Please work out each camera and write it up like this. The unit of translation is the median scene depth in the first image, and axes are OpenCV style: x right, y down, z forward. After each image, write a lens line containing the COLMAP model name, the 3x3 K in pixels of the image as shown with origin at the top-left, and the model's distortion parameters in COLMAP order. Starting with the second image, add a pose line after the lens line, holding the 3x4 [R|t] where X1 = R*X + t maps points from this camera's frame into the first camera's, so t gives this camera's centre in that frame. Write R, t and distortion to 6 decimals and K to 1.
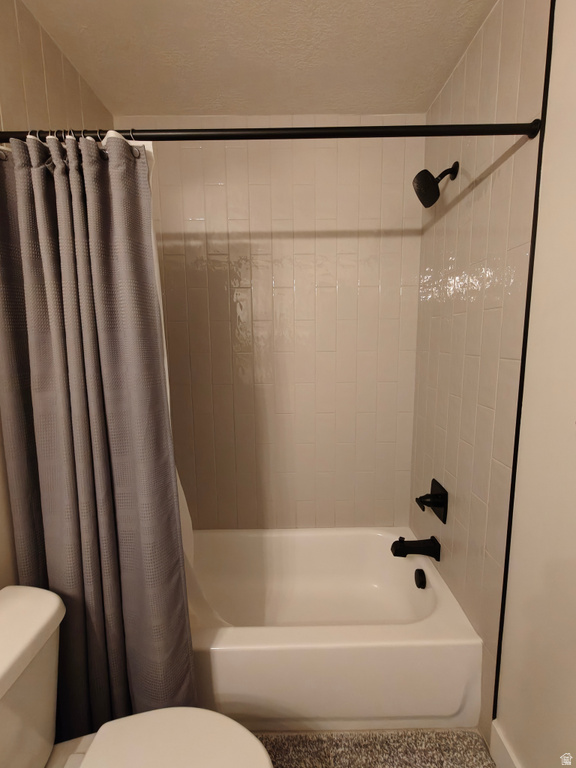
lens RADIAL K [[348.6, 0, 290.6], [0, 348.6, 382.1], [0, 0, 1]] dist [0.000539, -0.000043]
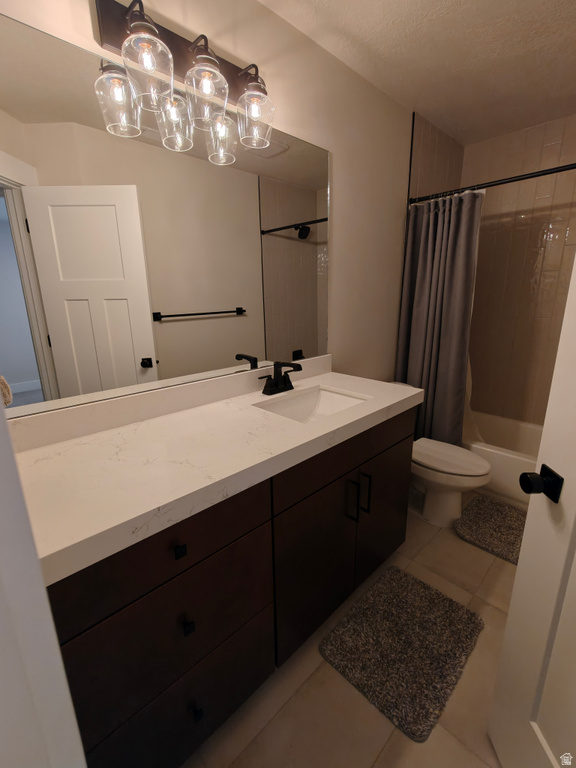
lens RADIAL K [[348.6, 0, 293.0], [0, 348.6, 386.9], [0, 0, 1]] dist [0.000539, -0.000043]
pose [[0.698604, 0.190137, -0.689783, 0.361473], [-0.085512, 0.979323, 0.183342, 0.157201], [0.710380, -0.069099, 0.700418, -1.061607]]
